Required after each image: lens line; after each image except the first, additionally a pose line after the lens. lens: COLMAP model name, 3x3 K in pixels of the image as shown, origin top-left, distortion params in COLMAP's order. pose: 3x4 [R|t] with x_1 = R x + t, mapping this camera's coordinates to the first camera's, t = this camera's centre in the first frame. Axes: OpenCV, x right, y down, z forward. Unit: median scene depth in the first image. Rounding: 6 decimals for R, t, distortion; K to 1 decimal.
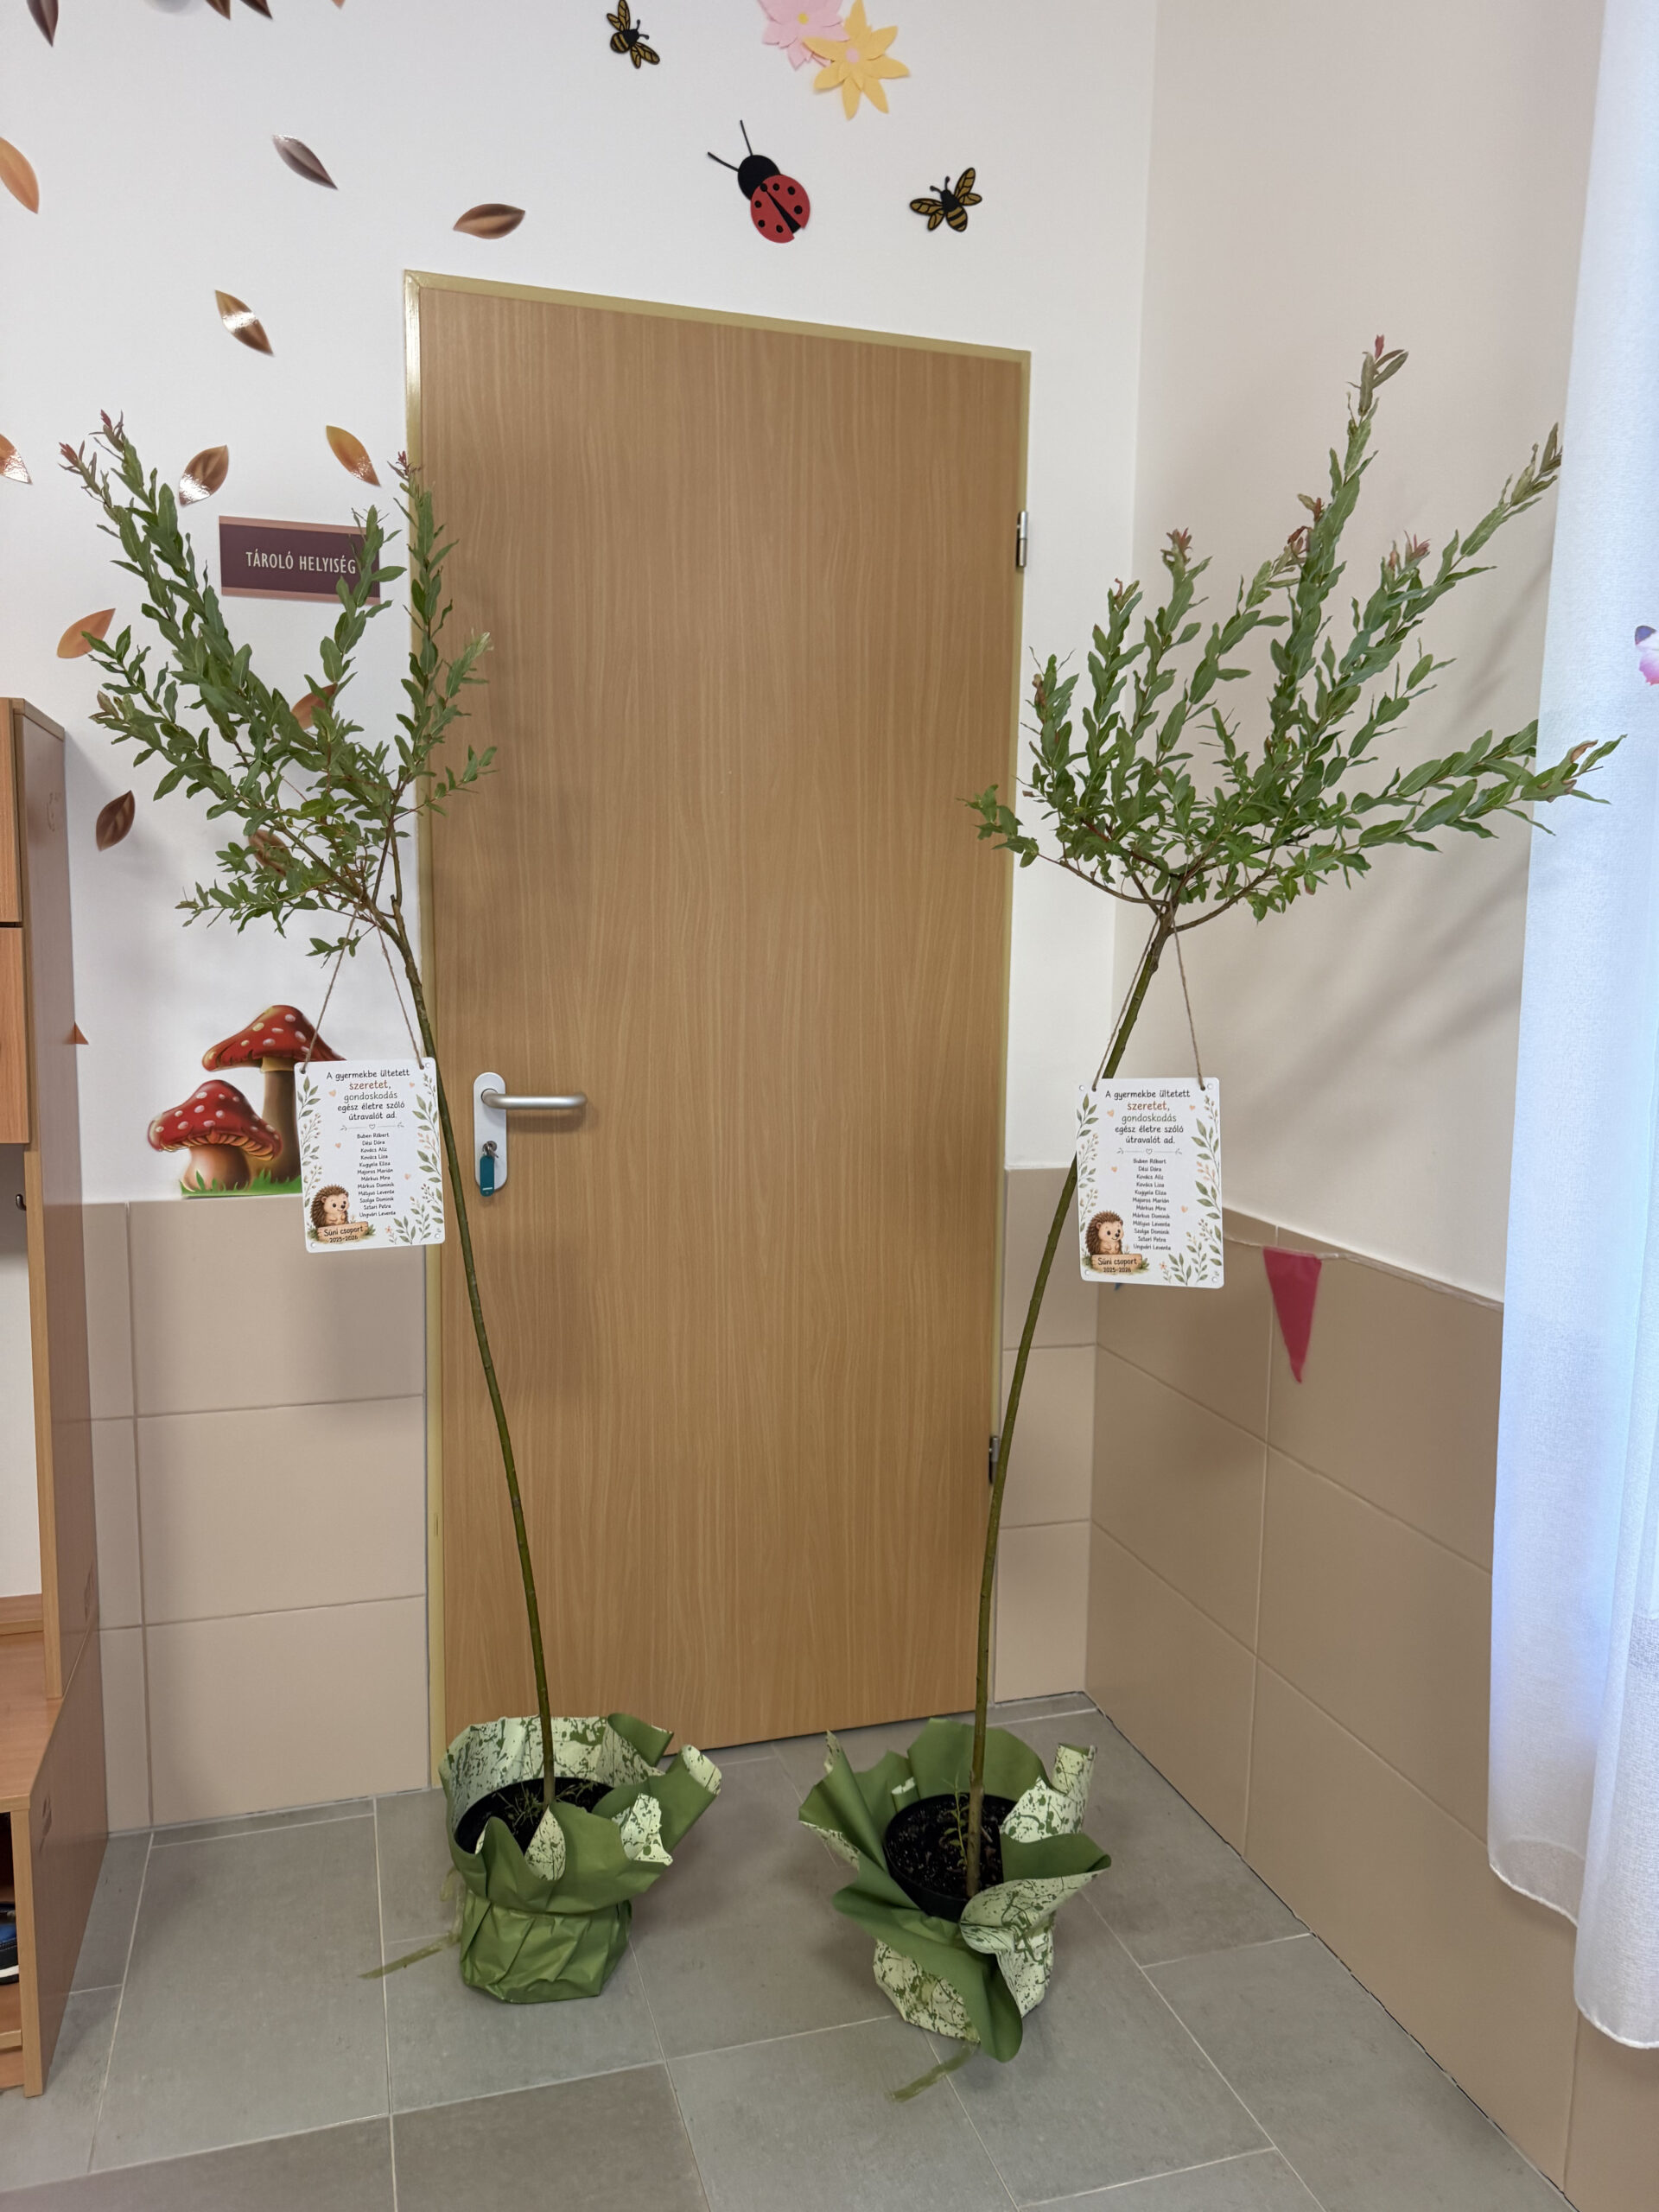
lens RADIAL K [[1552.3, 0, 847.0], [0, 1552.3, 1116.5], [0, 0, 1]] dist [0.009794, -0.001252]
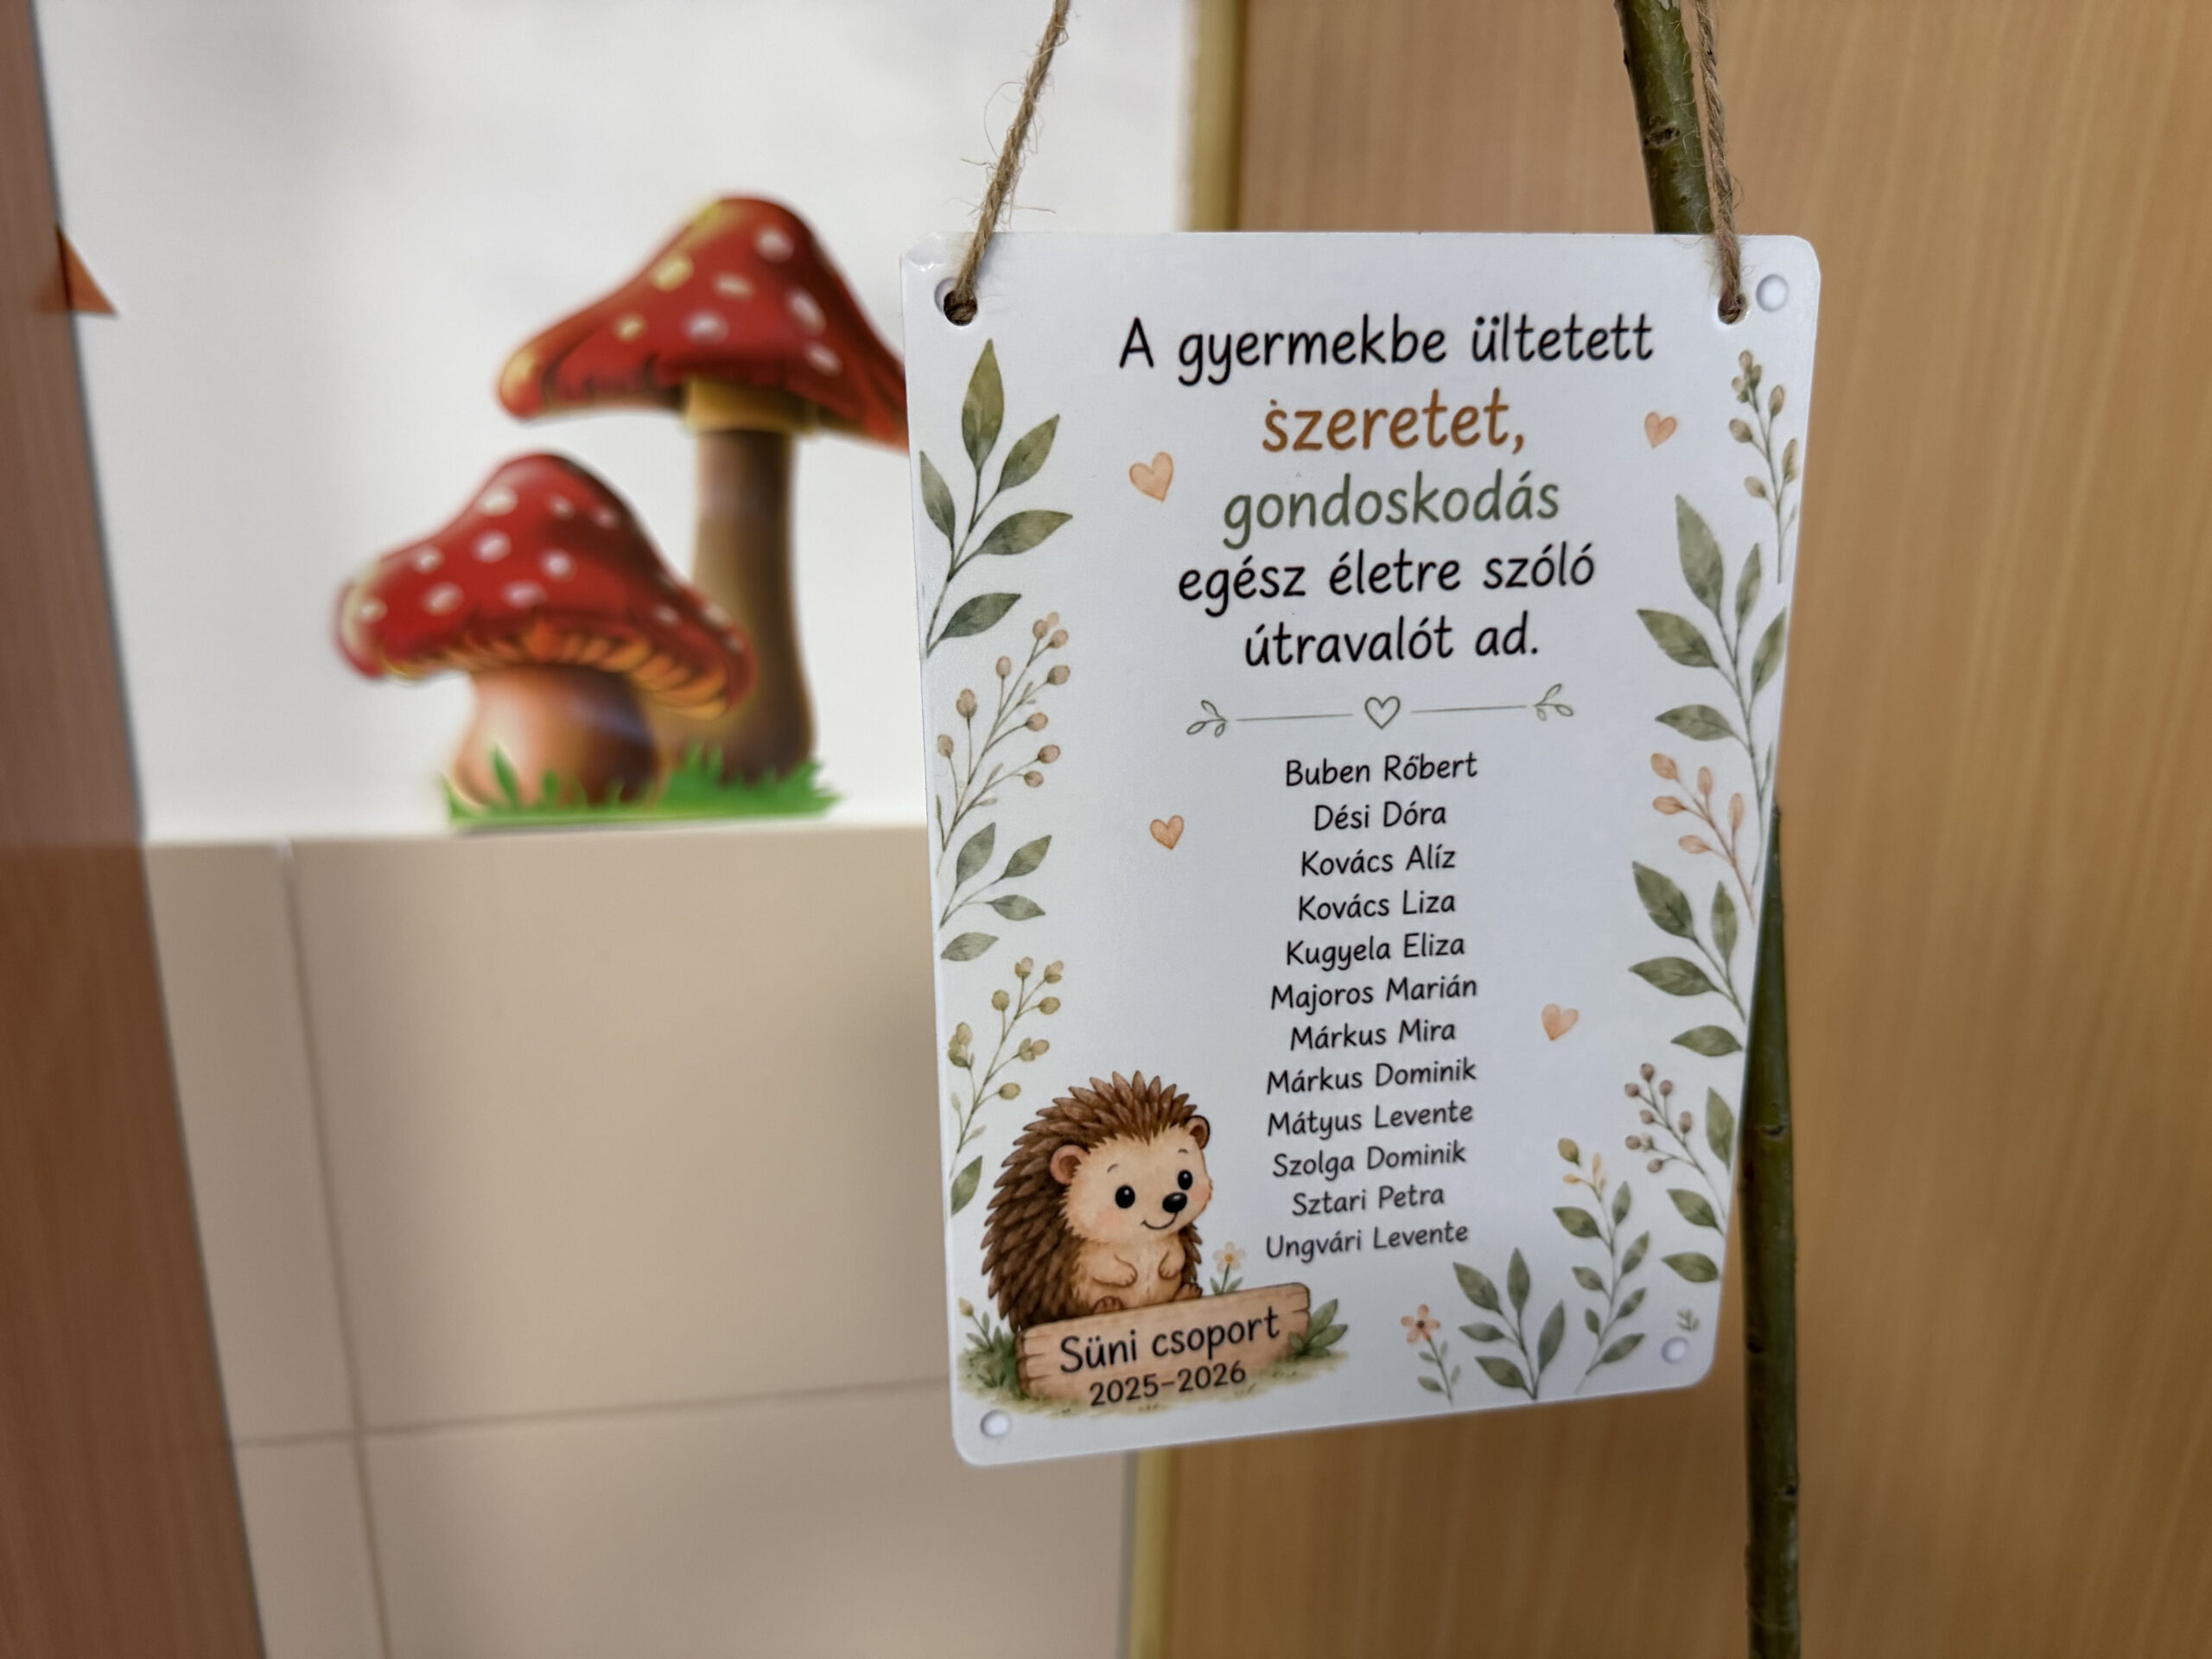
lens RADIAL K [[1552.3, 0, 1086.9], [0, 1552.3, 829.2], [0, 0, 1]] dist [0.009794, -0.001252]
pose [[0.992680, 0.046191, -0.111592, -0.263002], [-0.026339, 0.984532, 0.173216, -0.006200], [0.117866, -0.169009, 0.978542, 0.703589]]
